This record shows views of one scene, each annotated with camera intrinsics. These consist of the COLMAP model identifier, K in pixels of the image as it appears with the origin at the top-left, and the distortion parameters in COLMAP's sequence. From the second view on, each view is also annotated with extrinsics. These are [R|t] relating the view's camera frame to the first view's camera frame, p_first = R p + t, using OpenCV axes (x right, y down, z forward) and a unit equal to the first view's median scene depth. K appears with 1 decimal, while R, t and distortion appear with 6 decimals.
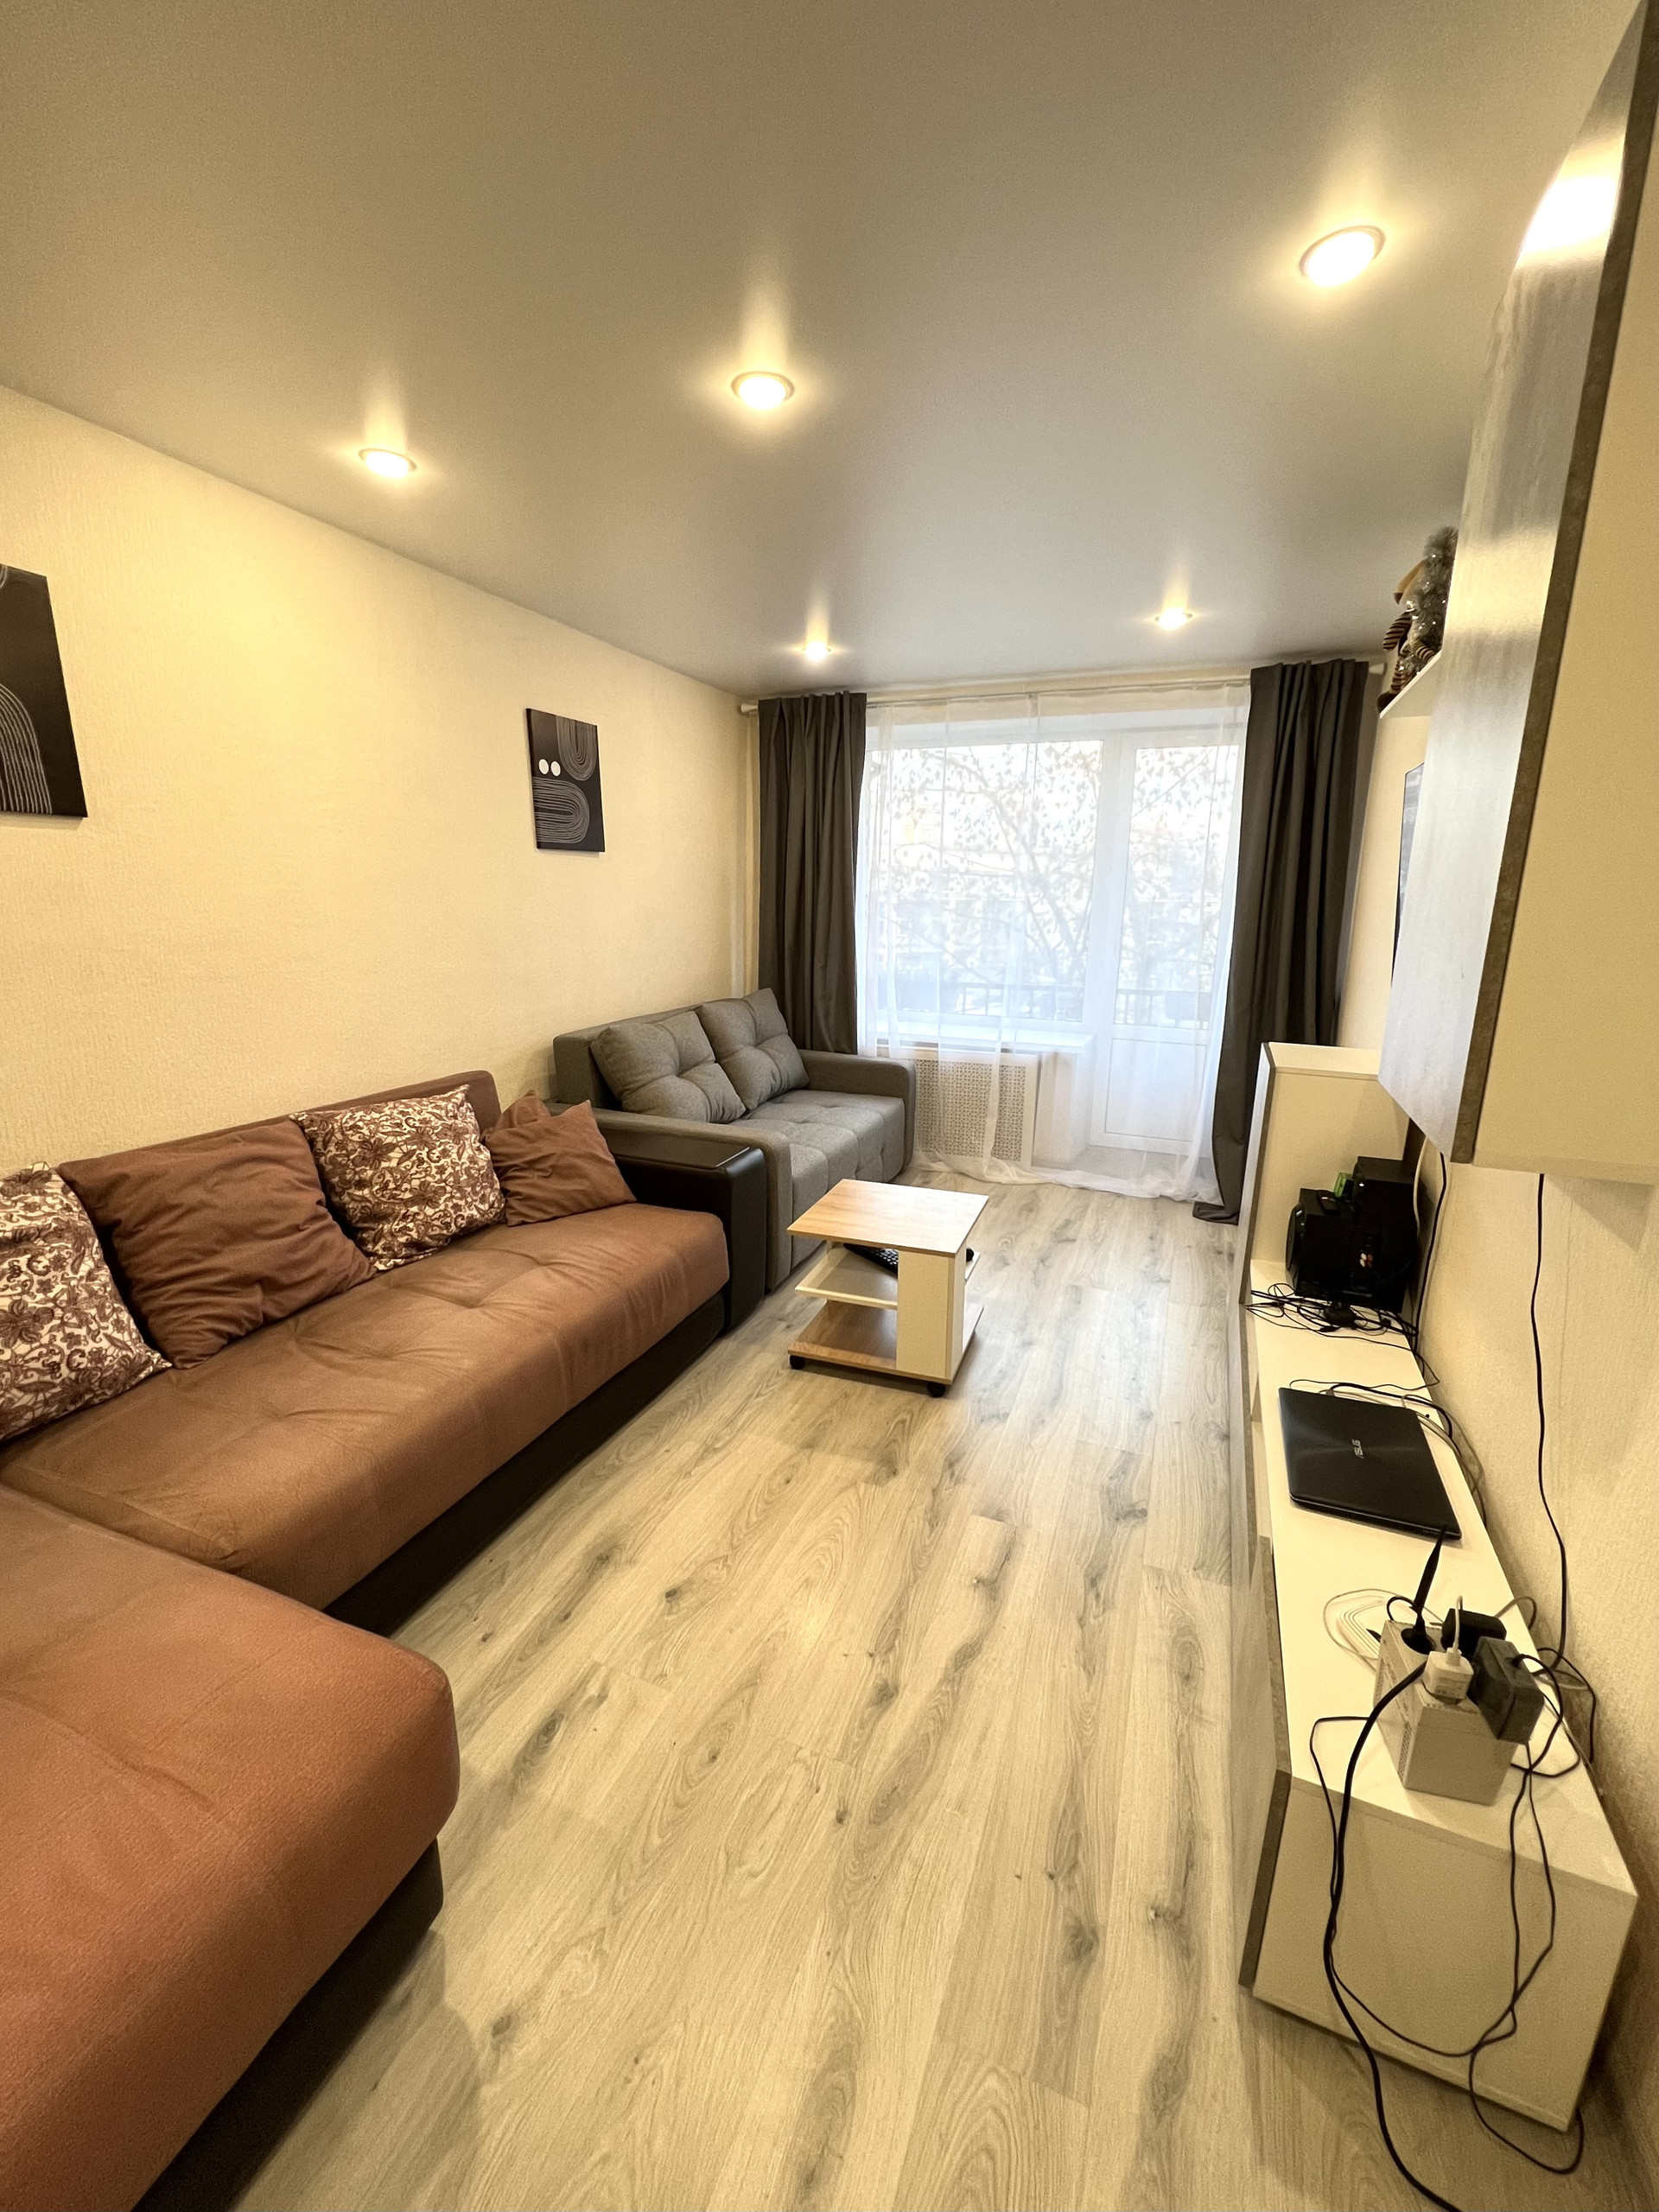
lens RADIAL K [[898.3, 0, 835.0], [0, 898.3, 1105.0], [0, 0, 1]] dist [-0.000893, -0.000147]
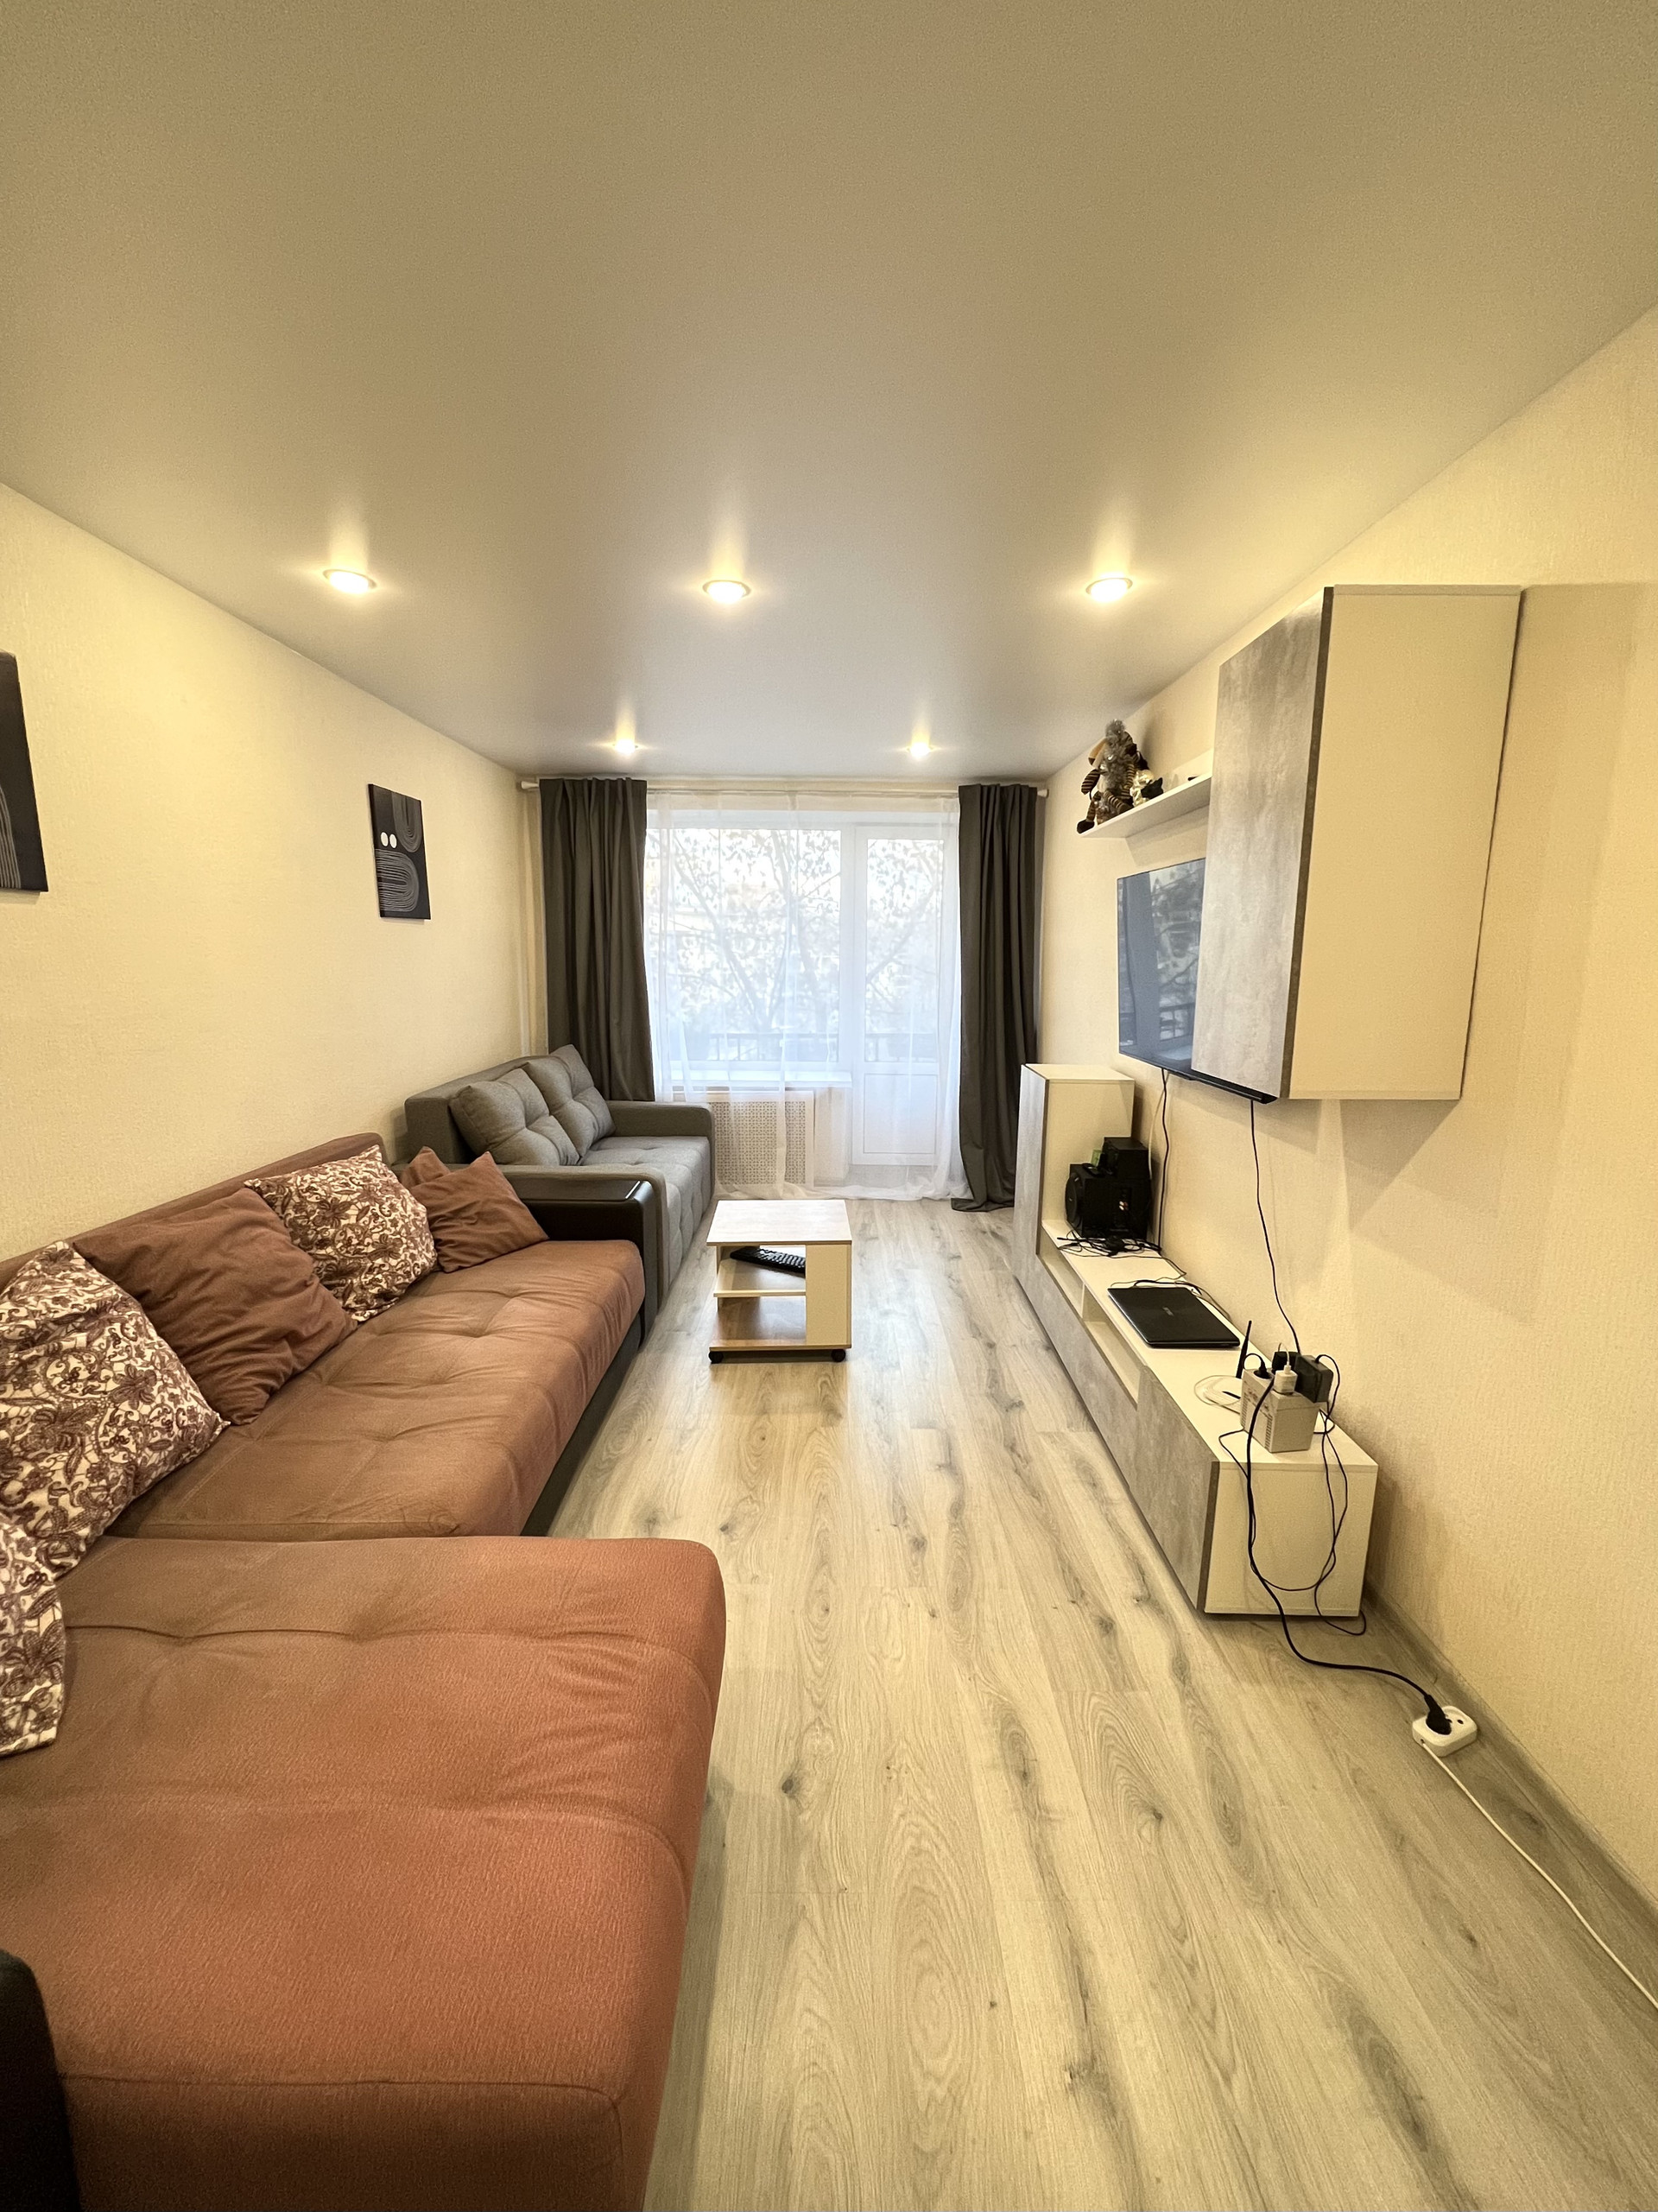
lens RADIAL K [[891.5, 0, 830.9], [0, 891.5, 1108.4], [0, 0, 1]] dist [-0.002090, -0.000143]
pose [[0.926089, -0.070133, 0.370730, -0.354239], [0.090660, 0.995149, -0.038212, 0.025920], [-0.366251, 0.068998, 0.927954, -0.170978]]
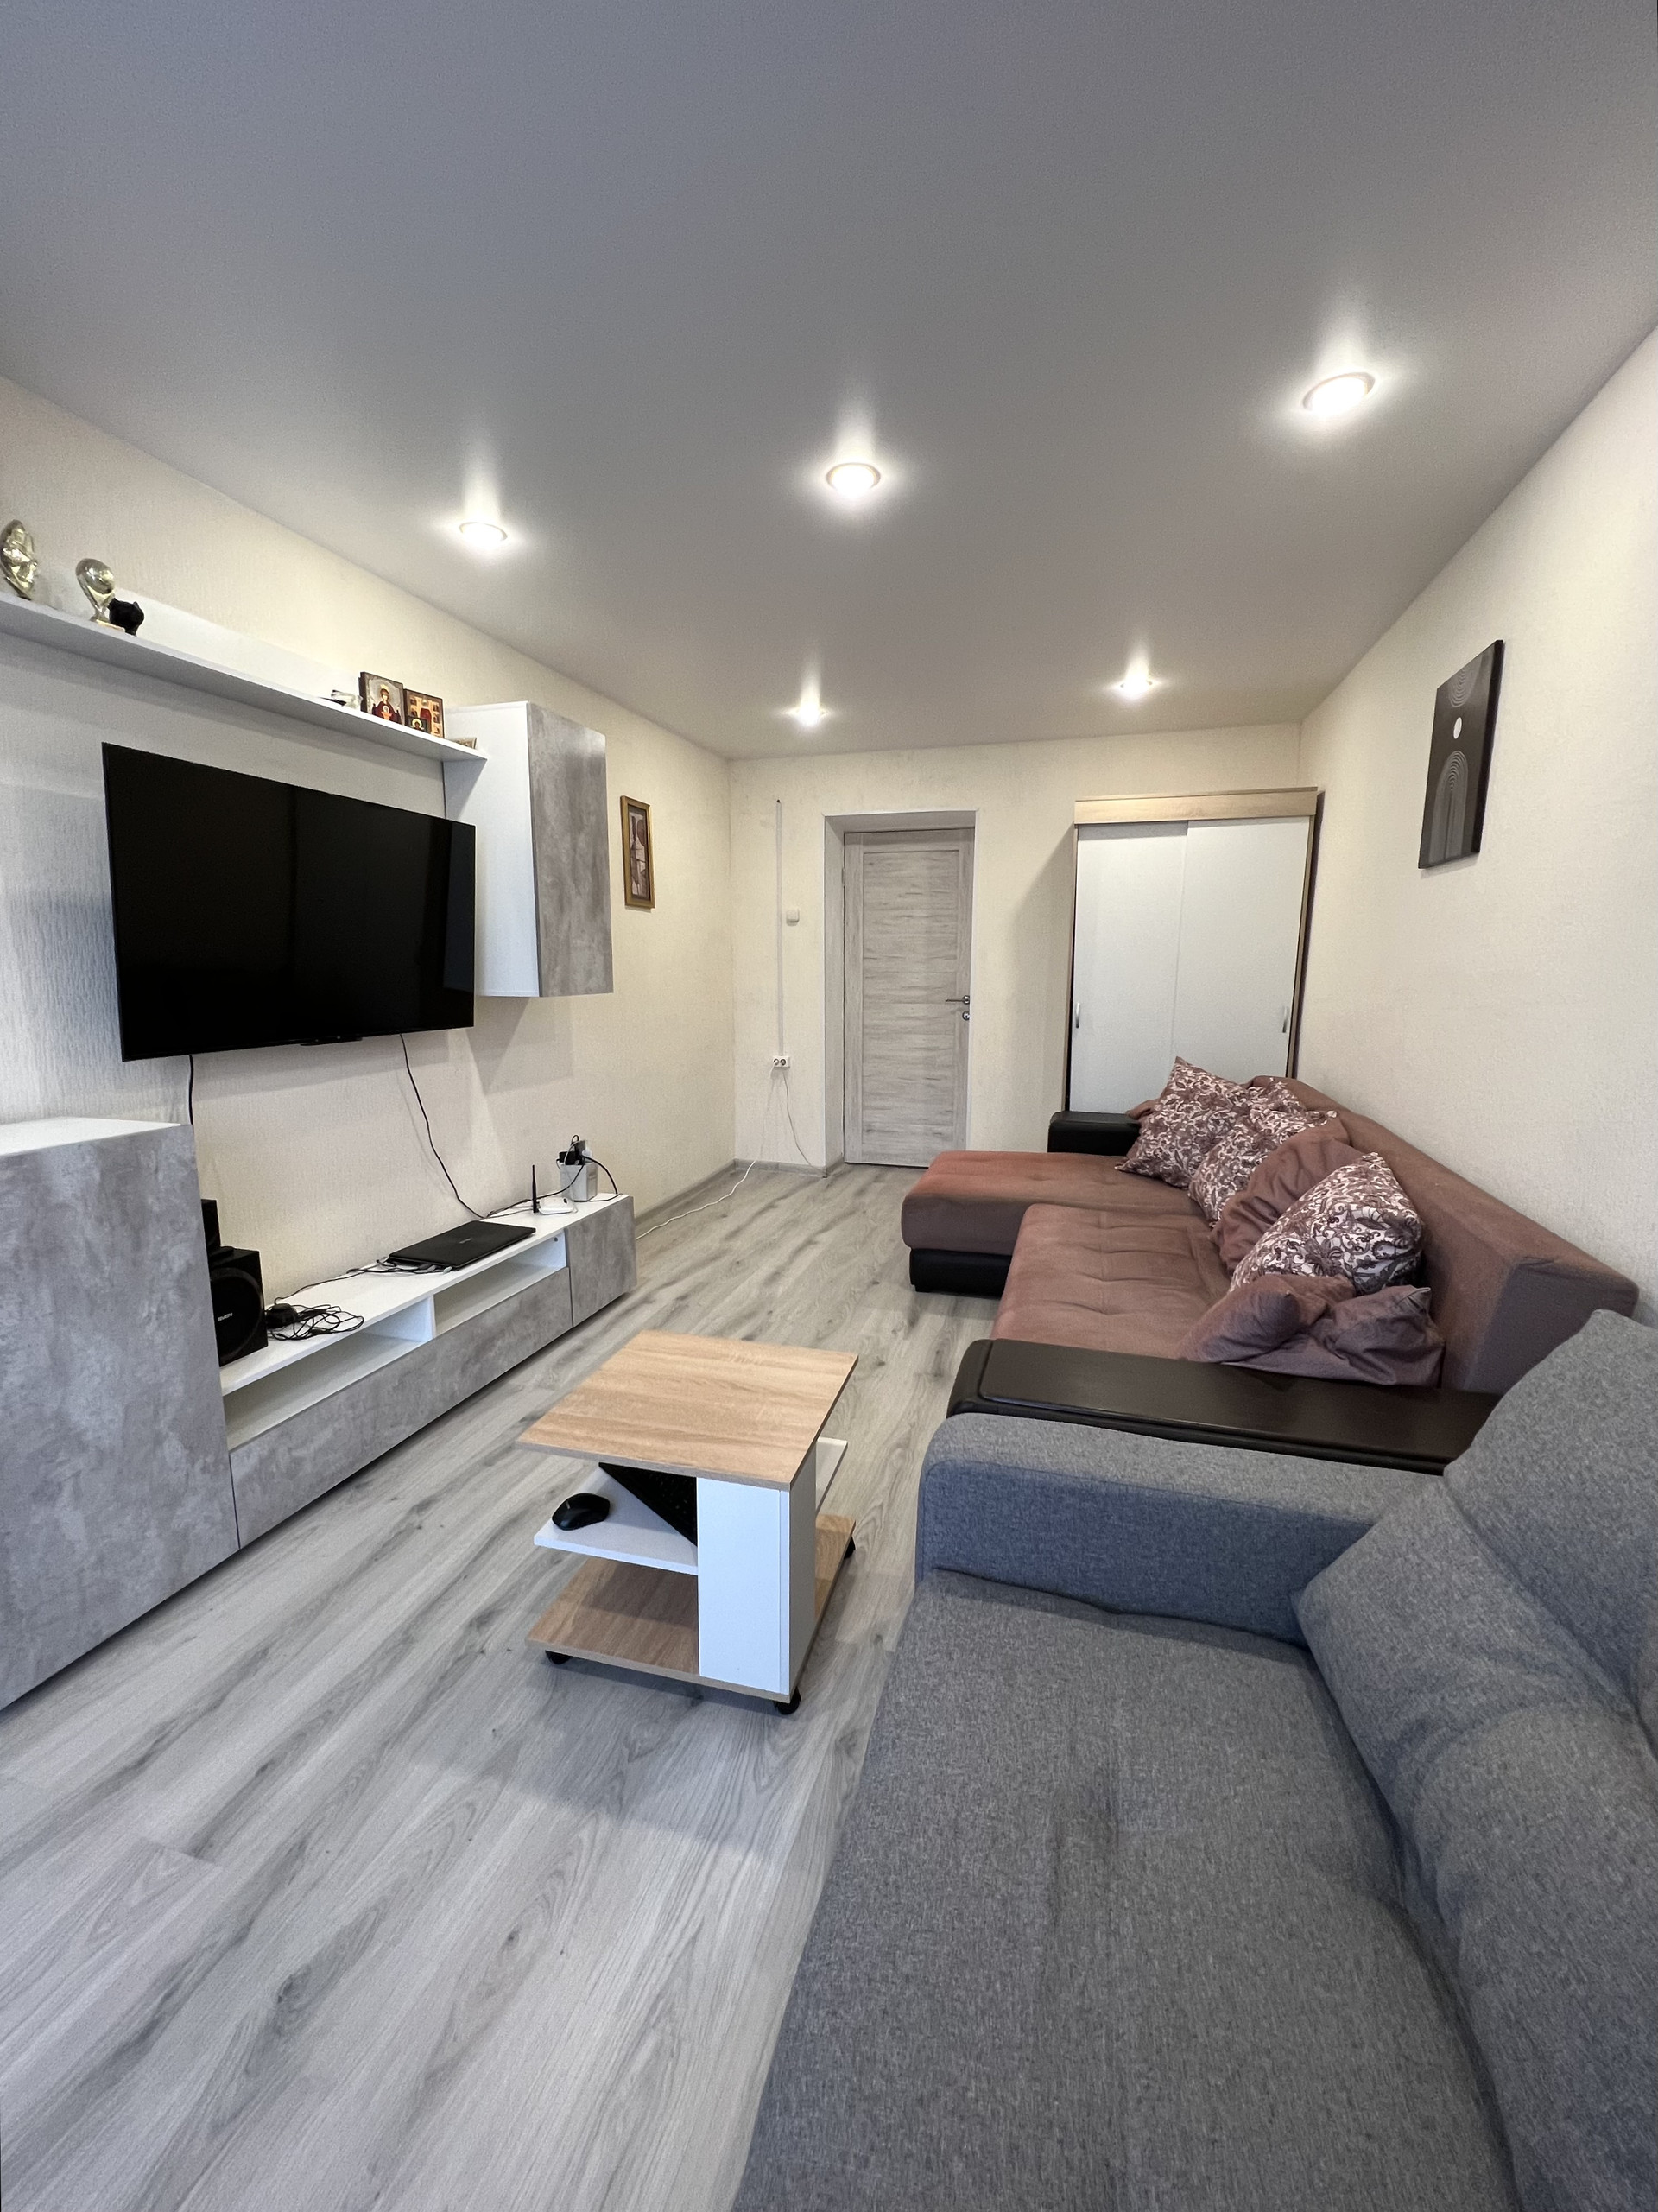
lens RADIAL K [[890.8, 0, 835.8], [0, 890.8, 1105.2], [0, 0, 1]] dist [-0.002071, -0.000049]
pose [[-0.994871, 0.000707, -0.101154, 0.042066], [-0.038001, 0.924120, 0.380208, -0.356131], [0.093747, 0.382102, -0.919353, 1.737017]]
